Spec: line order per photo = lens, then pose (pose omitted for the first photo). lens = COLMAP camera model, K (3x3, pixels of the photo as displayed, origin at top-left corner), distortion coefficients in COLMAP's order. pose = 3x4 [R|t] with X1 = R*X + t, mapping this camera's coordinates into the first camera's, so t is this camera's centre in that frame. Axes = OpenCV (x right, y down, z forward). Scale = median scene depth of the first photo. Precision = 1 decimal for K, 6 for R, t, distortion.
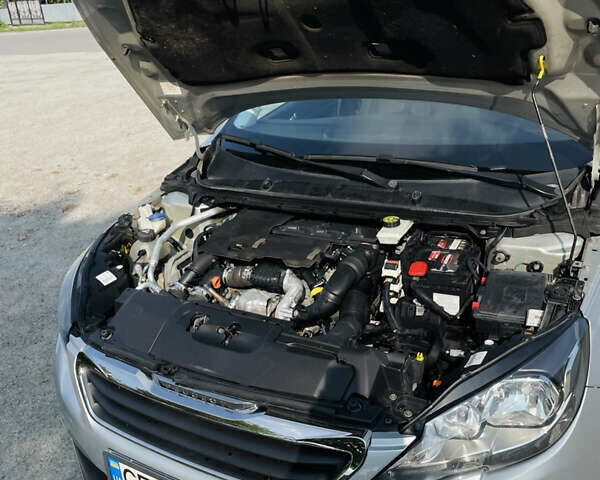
lens RADIAL K [[608.4, 0, 300.0], [0, 608.4, 240.0], [0, 0, 1]] dist [0.084955, -0.110700]
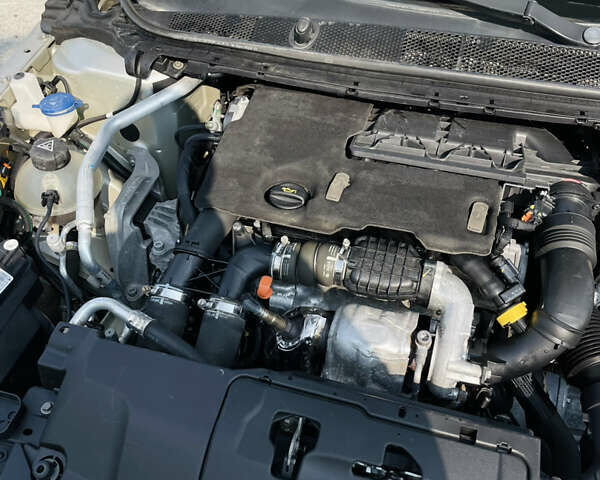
lens RADIAL K [[608.4, 0, 300.0], [0, 608.4, 240.0], [0, 0, 1]] dist [0.084955, -0.110700]
pose [[0.965066, -0.112573, 0.236590, -0.193010], [0.022561, 0.935343, 0.353023, -0.111385], [-0.261034, -0.335353, 0.905207, 0.528039]]
